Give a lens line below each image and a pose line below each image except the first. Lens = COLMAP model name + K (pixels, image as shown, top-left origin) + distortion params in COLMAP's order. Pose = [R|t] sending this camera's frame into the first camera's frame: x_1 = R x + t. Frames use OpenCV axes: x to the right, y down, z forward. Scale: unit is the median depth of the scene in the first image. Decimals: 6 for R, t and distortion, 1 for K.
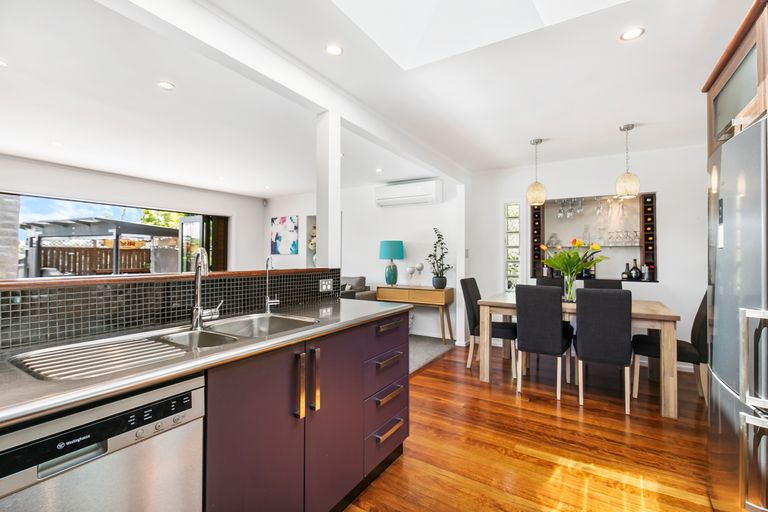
lens RADIAL K [[348.1, 0, 384.2], [0, 348.1, 256.5], [0, 0, 1]] dist [0.000610, 0.000054]
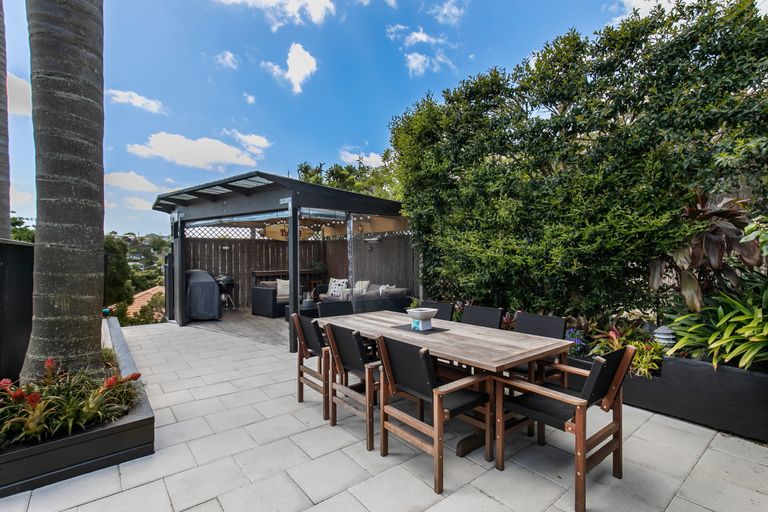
lens RADIAL K [[367.1, 0, 383.9], [0, 367.1, 255.5], [0, 0, 1]] dist [-0.000301, -0.000001]
pose [[0.942501, 0.002513, -0.334195, -0.407382], [0.000652, 0.999956, 0.009359, -0.000337], [0.334204, -0.009039, 0.942457, 0.473777]]
